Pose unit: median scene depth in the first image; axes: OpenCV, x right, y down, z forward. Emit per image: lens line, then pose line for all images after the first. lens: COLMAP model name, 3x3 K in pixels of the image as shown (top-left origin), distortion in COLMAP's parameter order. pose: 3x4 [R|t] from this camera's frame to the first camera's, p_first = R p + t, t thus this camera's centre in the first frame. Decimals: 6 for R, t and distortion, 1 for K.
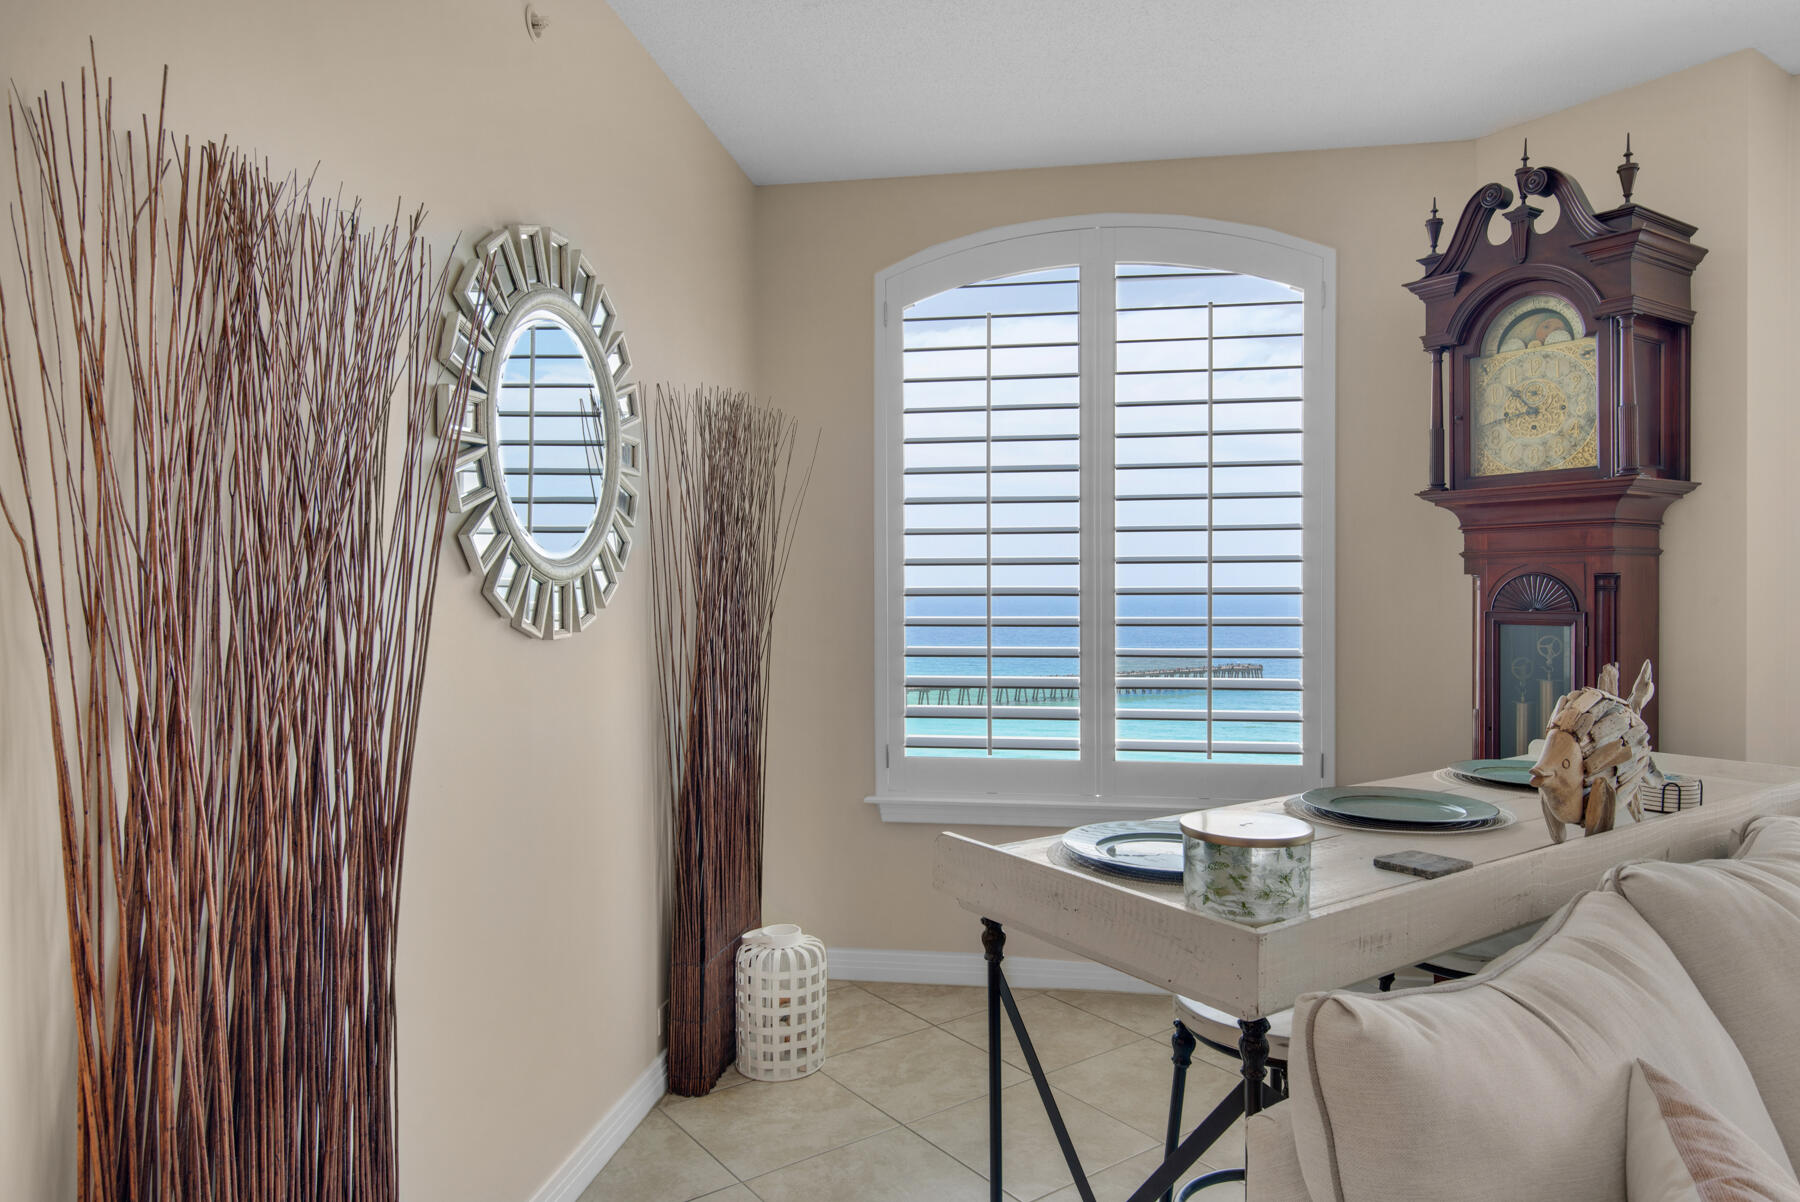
lens RADIAL K [[1085.9, 0, 877.1], [0, 1085.9, 604.3], [0, 0, 1]] dist [0.051107, -0.059222]
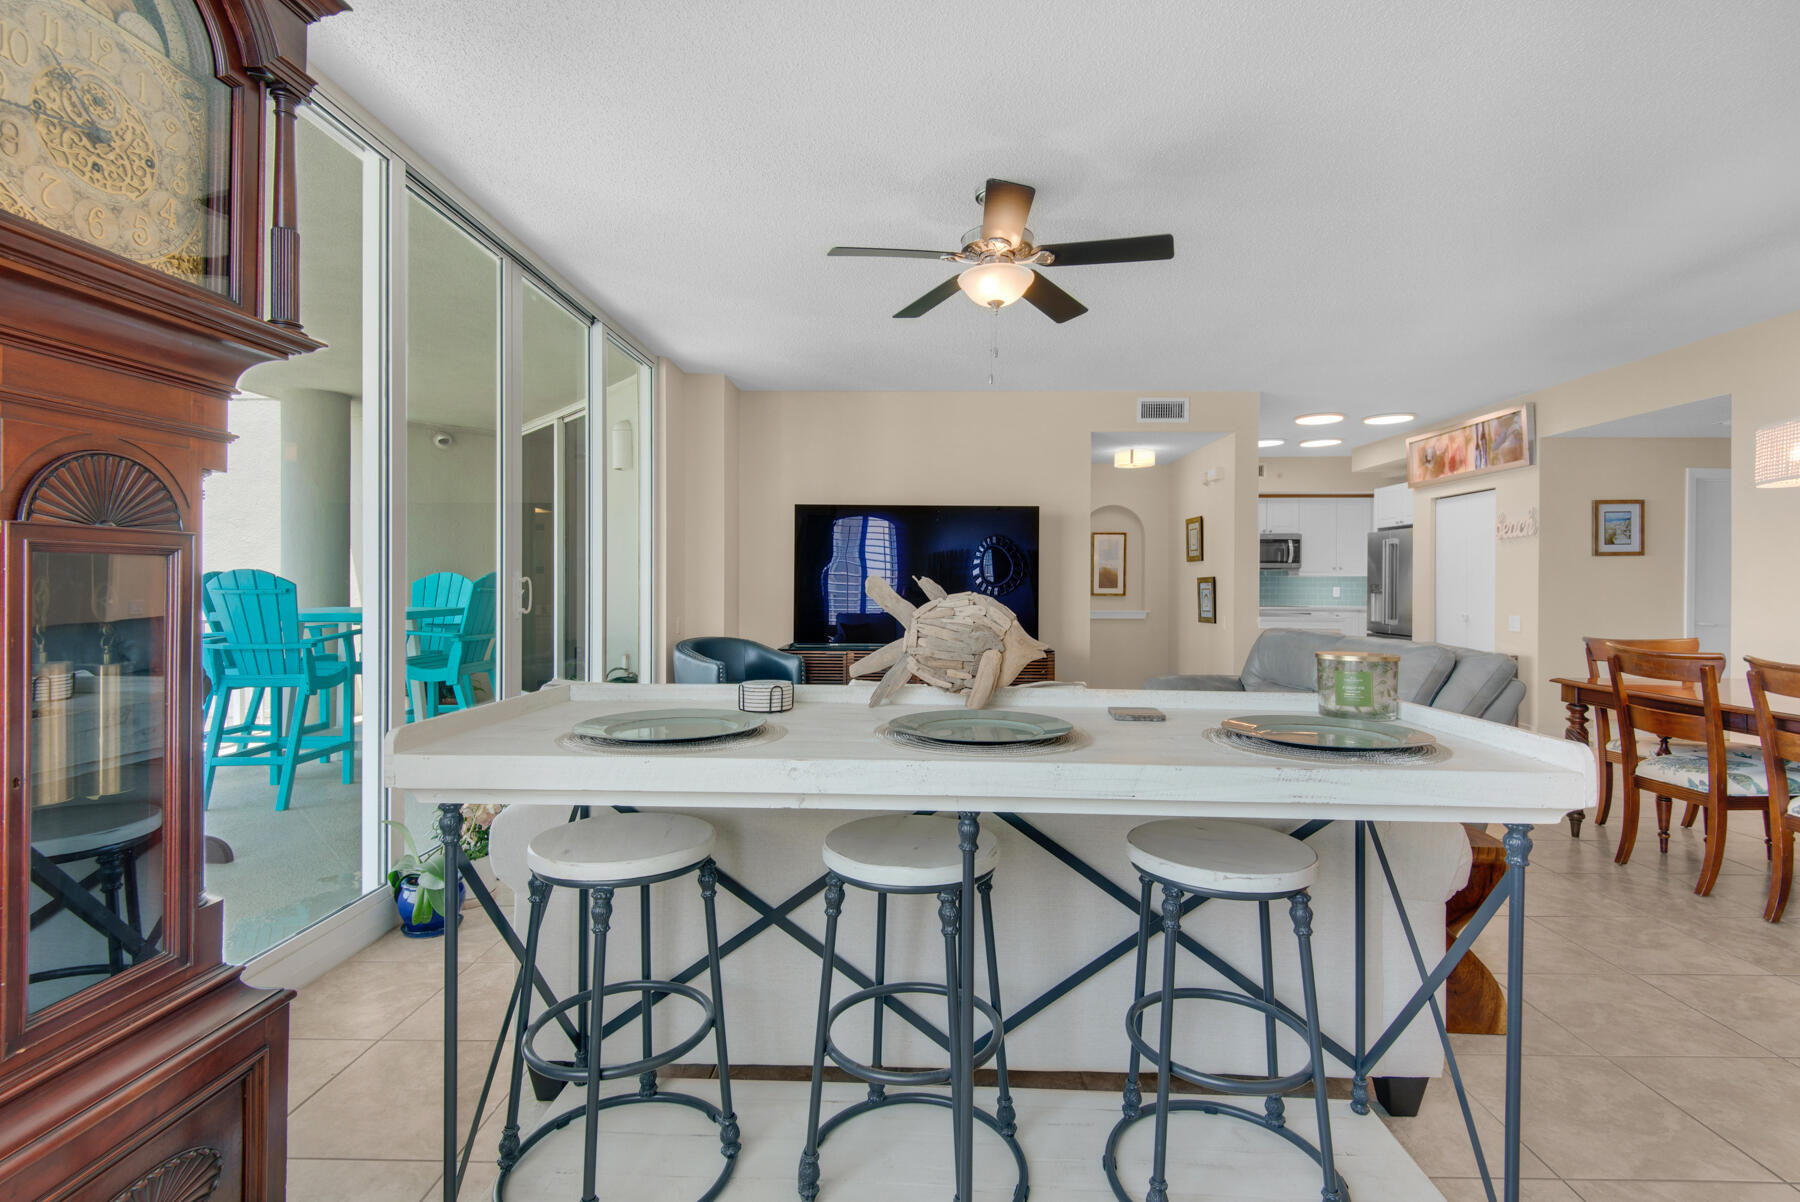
lens RADIAL K [[831.2, 0, 901.3], [0, 831.2, 584.5], [0, 0, 1]] dist [0.000350, 0.000017]
pose [[-0.814804, -0.003719, 0.579725, 0.069113], [0.005328, 0.999889, 0.013903, 0.030730], [-0.579712, 0.014417, -0.814694, 1.131503]]
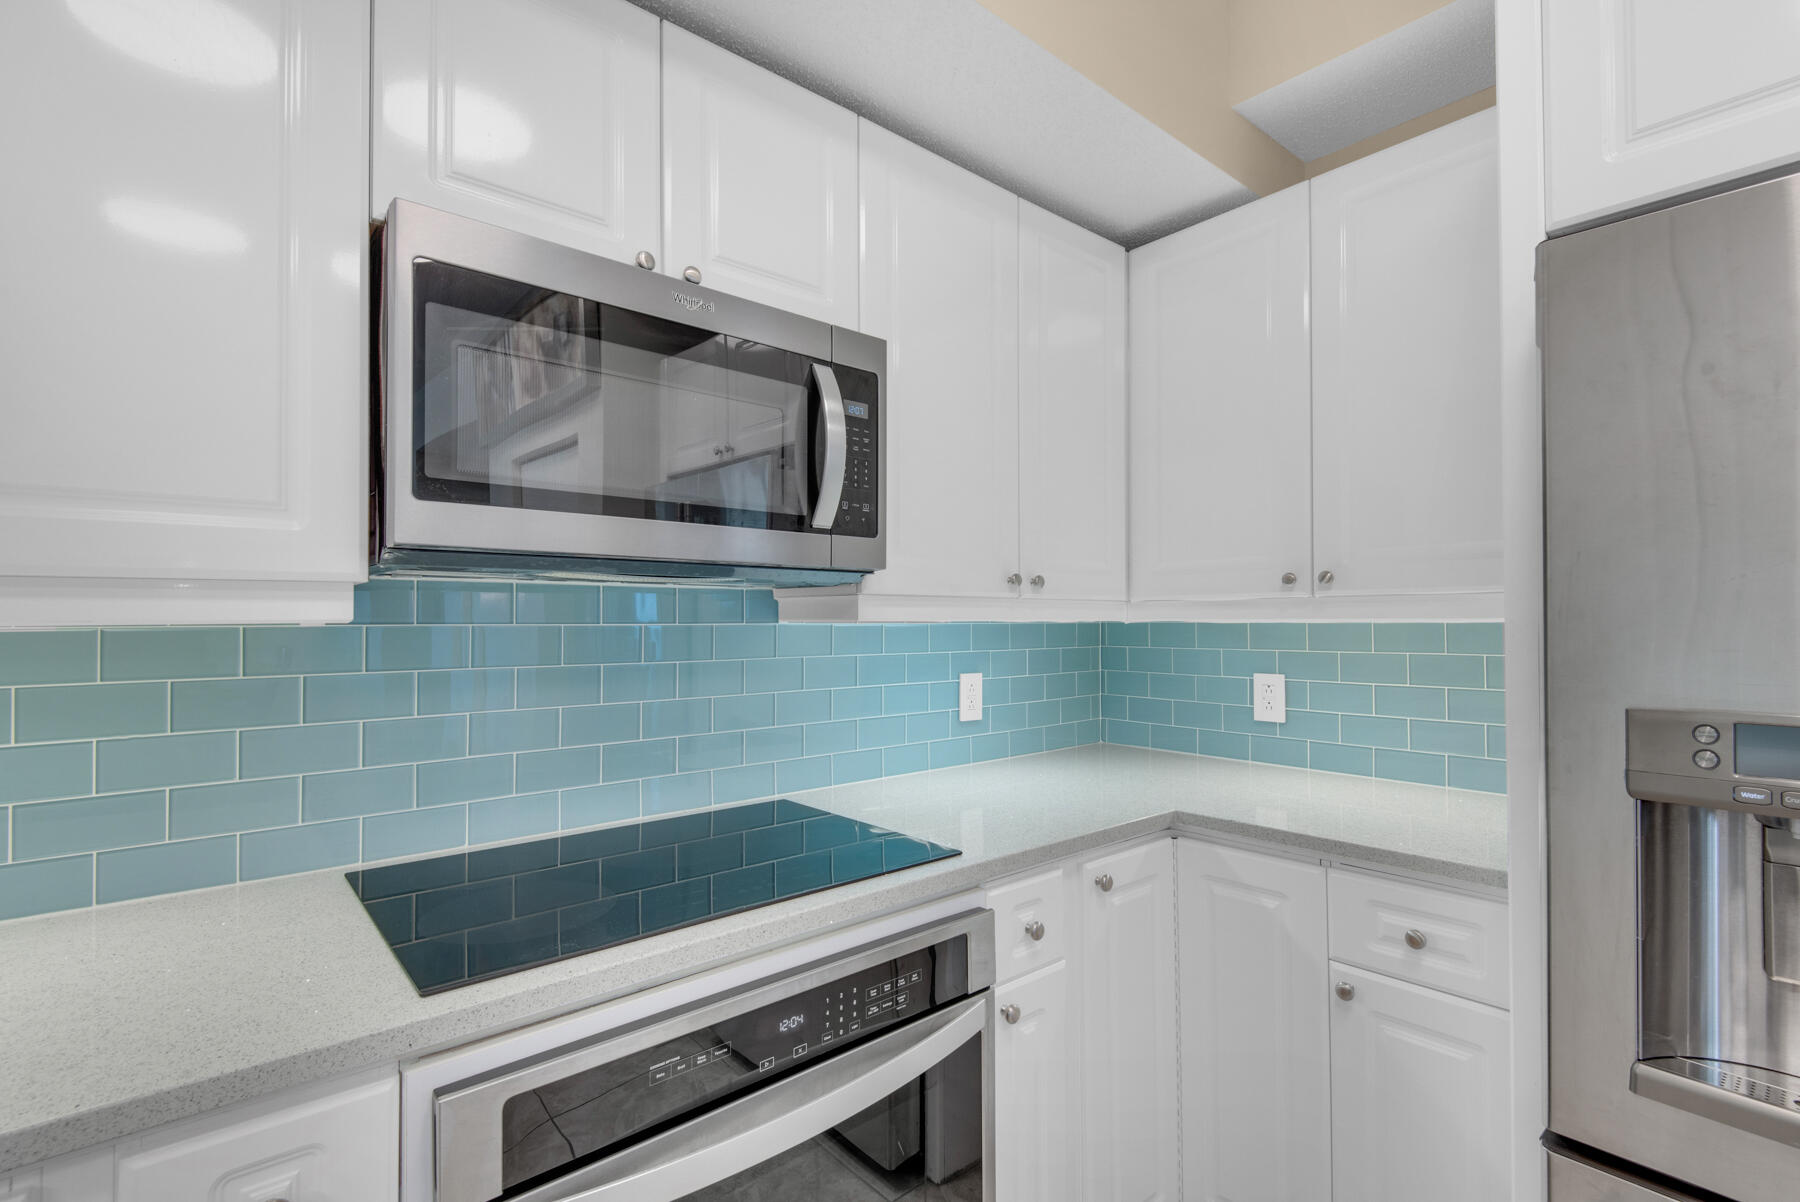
lens RADIAL K [[819.1, 0, 904.0], [0, 819.1, 608.0], [0, 0, 1]] dist [0.029697, -0.013454]
pose [[-0.990983, -0.000888, -0.133983, 0.757988], [-0.002053, 0.999961, 0.008562, 0.036794], [0.133971, 0.008760, -0.990947, -2.076907]]
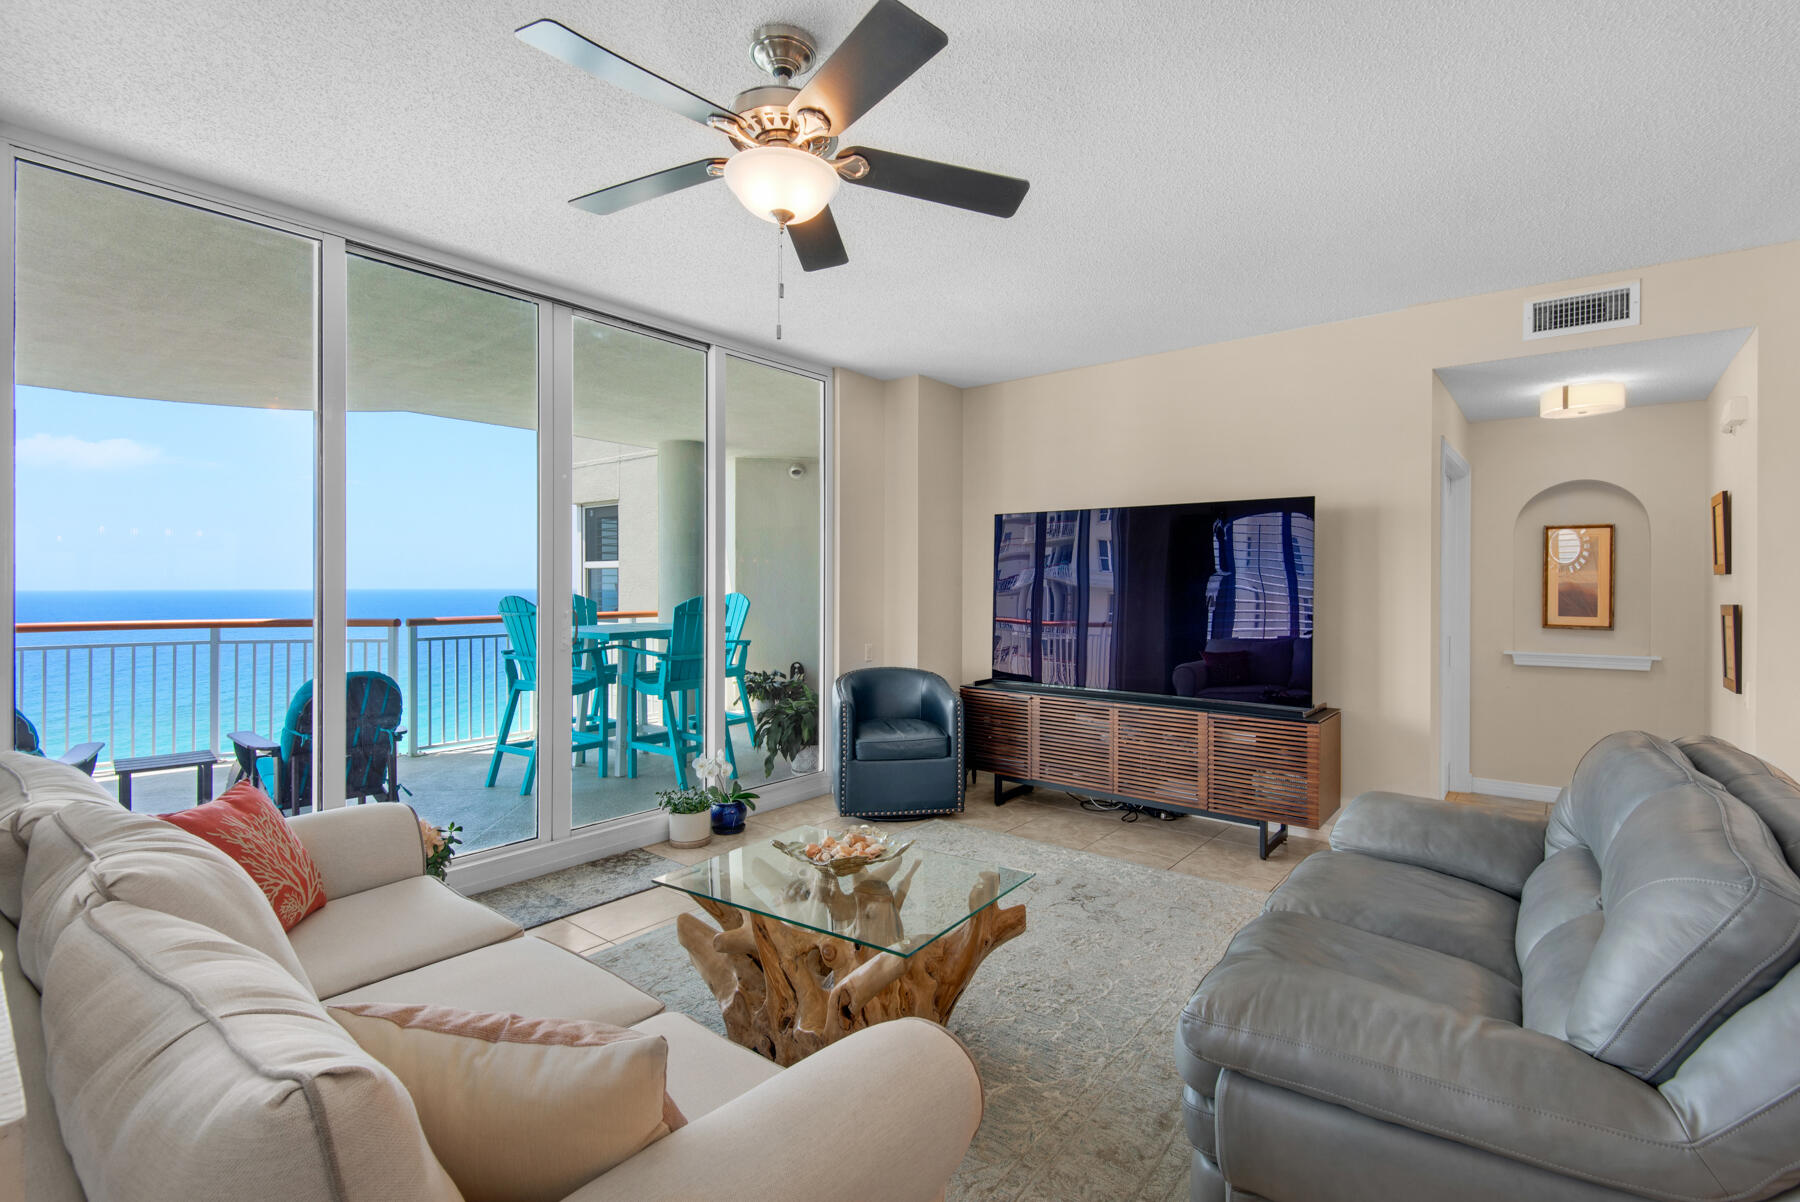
lens RADIAL K [[820.9, 0, 906.4], [0, 820.9, 584.0], [0, 0, 1]] dist [0.008124, -0.000450]
pose [[-0.287939, 0.000114, 0.957649, -0.111502], [0.013651, 0.999899, 0.003985, -0.006889], [-0.957551, 0.014220, -0.287911, 0.256464]]
